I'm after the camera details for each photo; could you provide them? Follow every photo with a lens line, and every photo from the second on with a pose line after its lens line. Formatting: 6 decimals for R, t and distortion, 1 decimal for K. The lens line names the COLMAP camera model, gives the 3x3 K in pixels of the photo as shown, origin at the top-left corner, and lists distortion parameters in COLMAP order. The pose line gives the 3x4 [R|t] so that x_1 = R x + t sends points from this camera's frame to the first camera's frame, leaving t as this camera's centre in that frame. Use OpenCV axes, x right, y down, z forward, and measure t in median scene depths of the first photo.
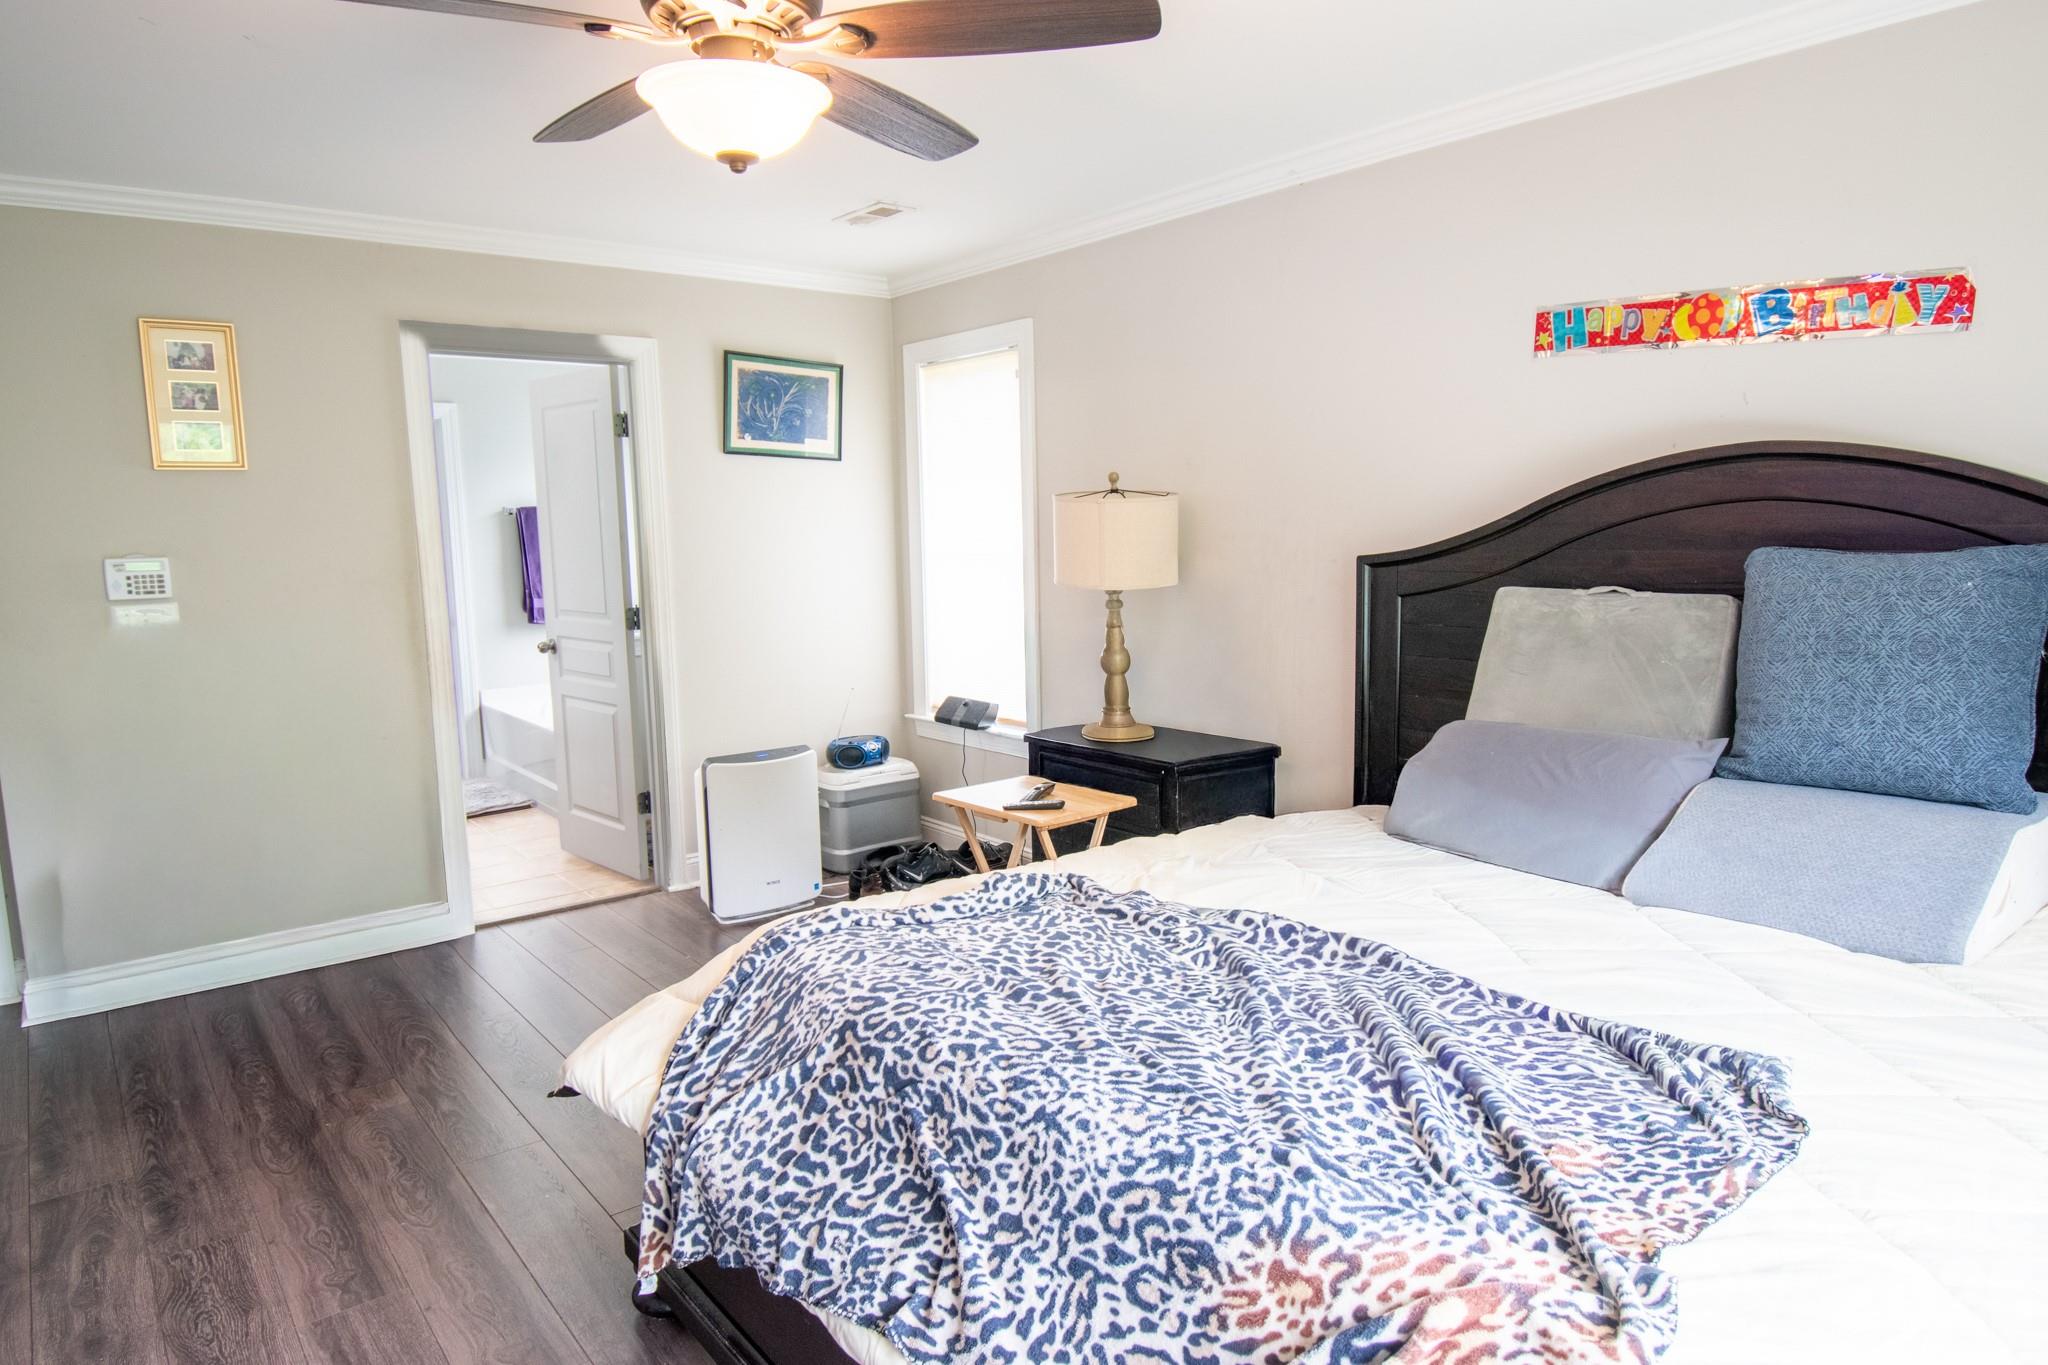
lens RADIAL K [[1243.2, 0, 1016.7], [0, 1243.2, 687.8], [0, 0, 1]] dist [0.001864, -0.015295]
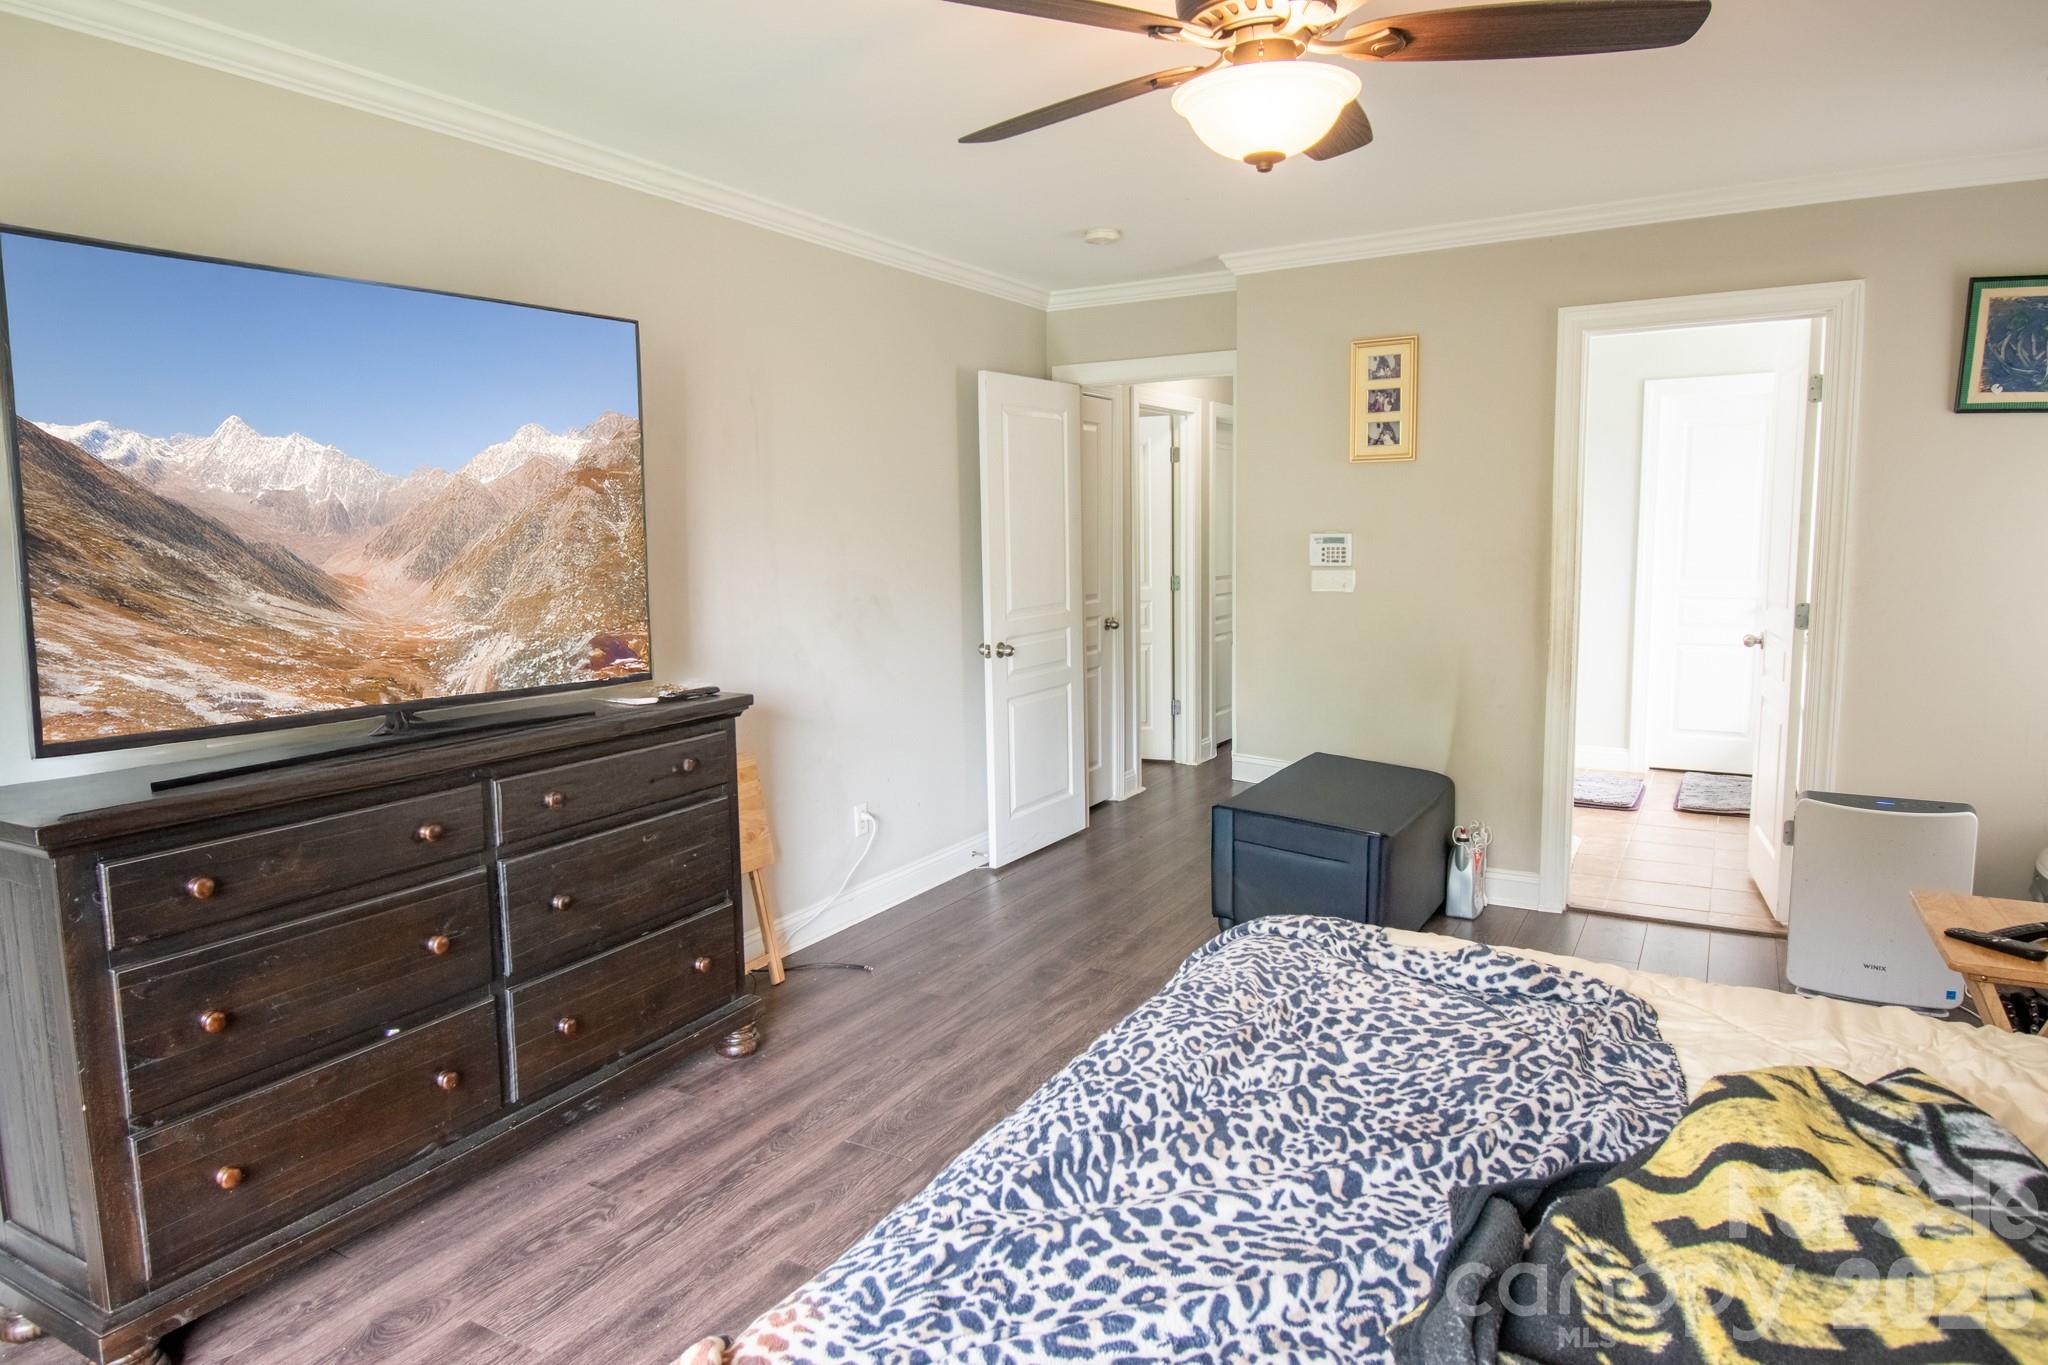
lens RADIAL K [[1243.2, 0, 1019.9], [0, 1243.2, 677.4], [0, 0, 1]] dist [0.001864, -0.015295]
pose [[0.356417, 0.127357, -0.925607, 0.581096], [-0.113750, 0.989212, 0.092308, -0.062792], [0.927377, 0.072388, 0.367058, 0.388154]]
